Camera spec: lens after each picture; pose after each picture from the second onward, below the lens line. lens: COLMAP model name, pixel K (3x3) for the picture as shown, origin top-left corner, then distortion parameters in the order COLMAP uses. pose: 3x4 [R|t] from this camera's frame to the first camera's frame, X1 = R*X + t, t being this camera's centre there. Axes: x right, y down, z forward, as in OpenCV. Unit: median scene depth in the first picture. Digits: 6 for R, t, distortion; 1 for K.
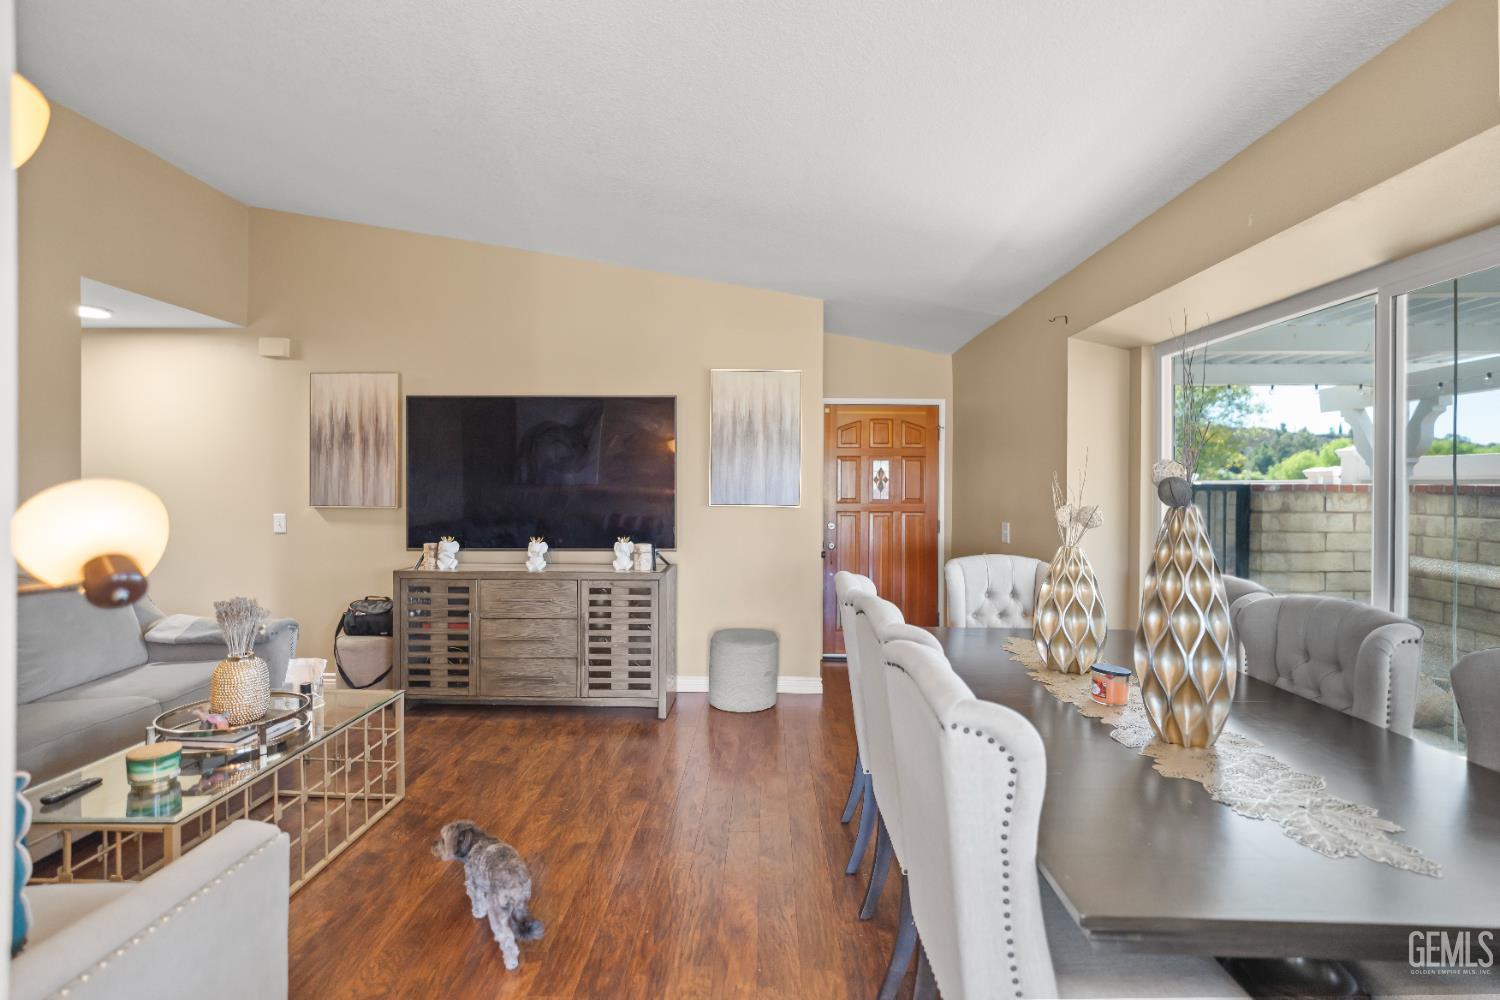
lens RADIAL K [[714.5, 0, 760.2], [0, 714.5, 485.3], [0, 0, 1]] dist [-0.005693, 0.000863]
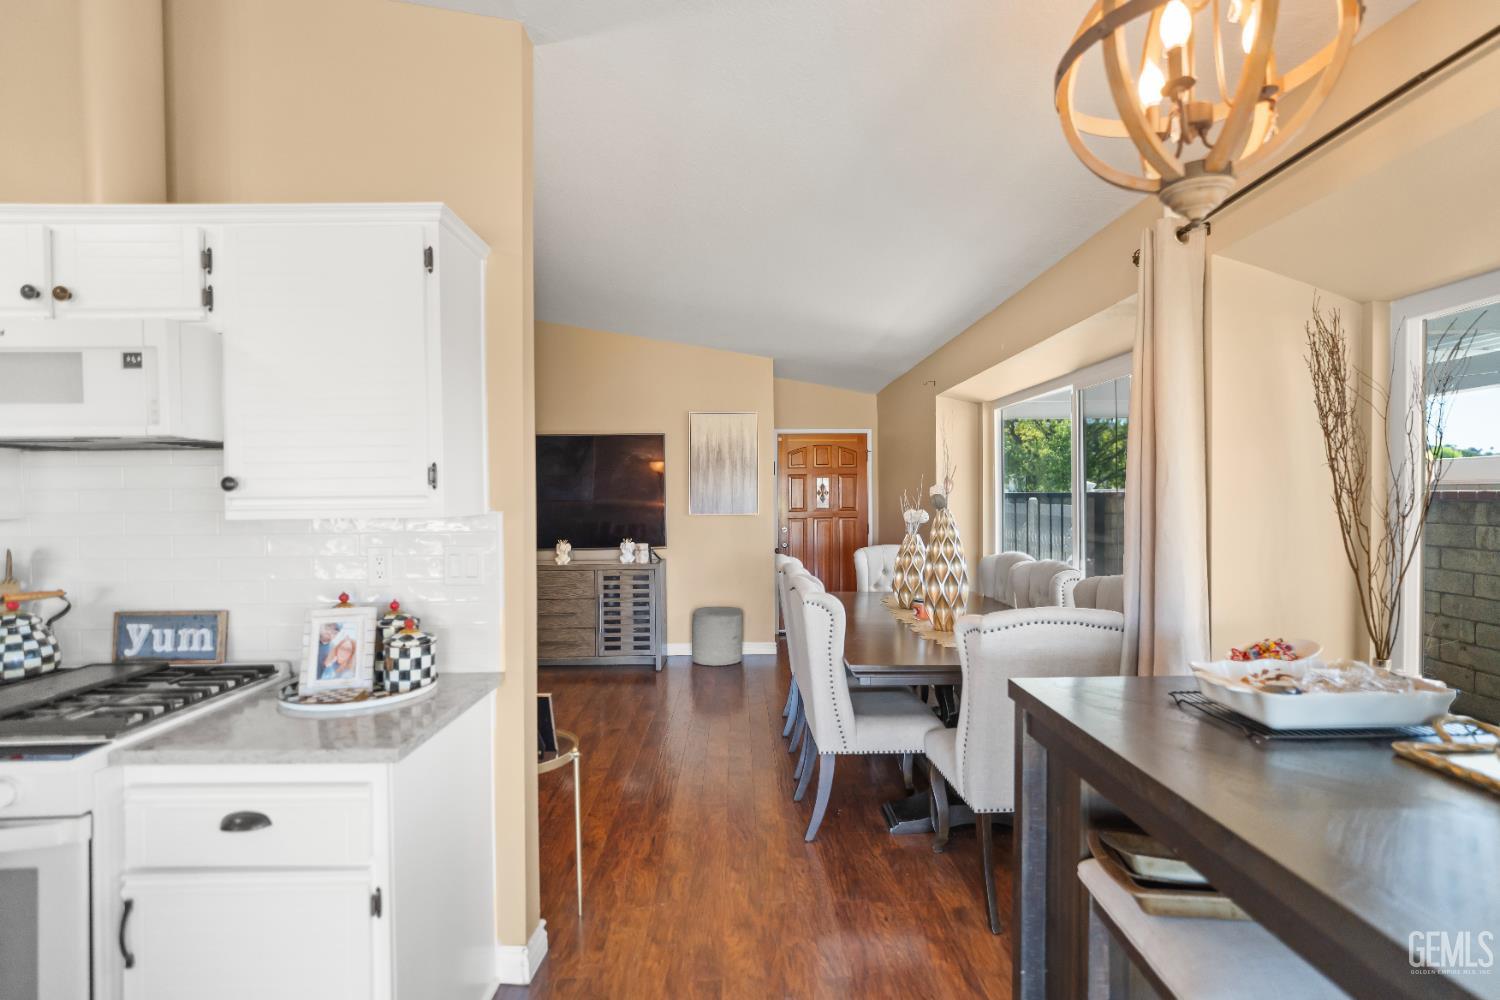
lens RADIAL K [[718.5, 0, 750.0], [0, 718.5, 500.0], [0, 0, 1]] dist [-0.004670, -0.000072]
pose [[0.999516, -0.014699, 0.027407, 0.004834], [0.014535, 0.999875, 0.006158, -0.005780], [-0.027494, -0.005757, 0.999605, -0.368934]]
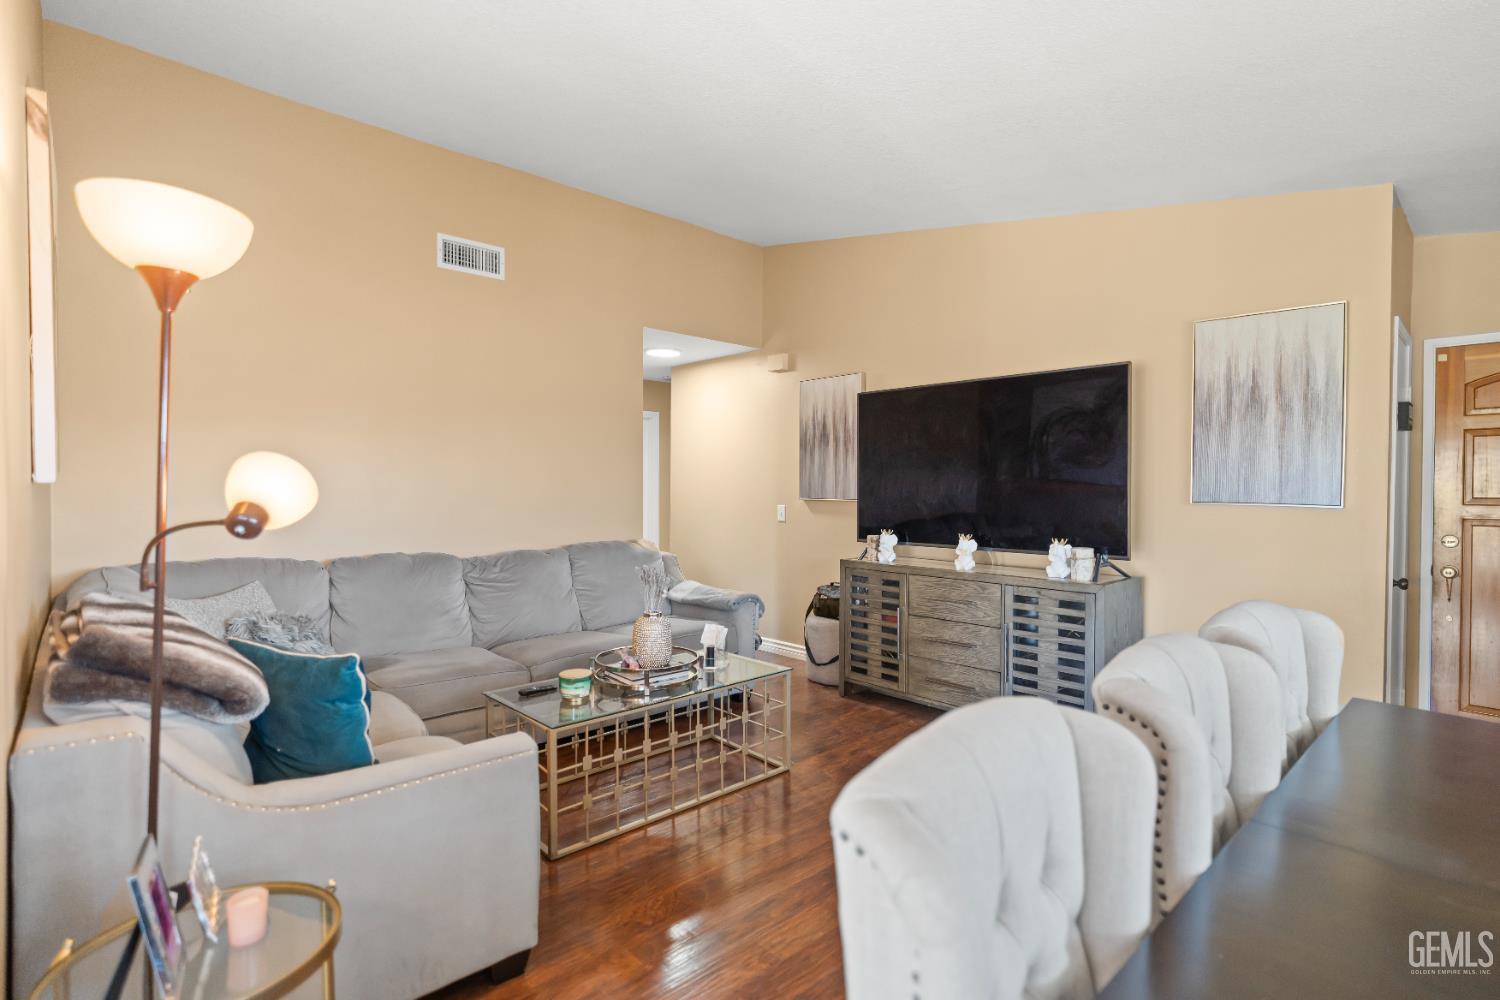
lens RADIAL K [[739.5, 0, 748.1], [0, 739.5, 488.9], [0, 0, 1]] dist [-0.004497, 0.000065]
pose [[0.690494, 0.001373, -0.723337, 0.183526], [-0.000385, 0.999999, 0.001530, 0.013163], [0.723338, -0.000778, 0.690494, 0.139908]]
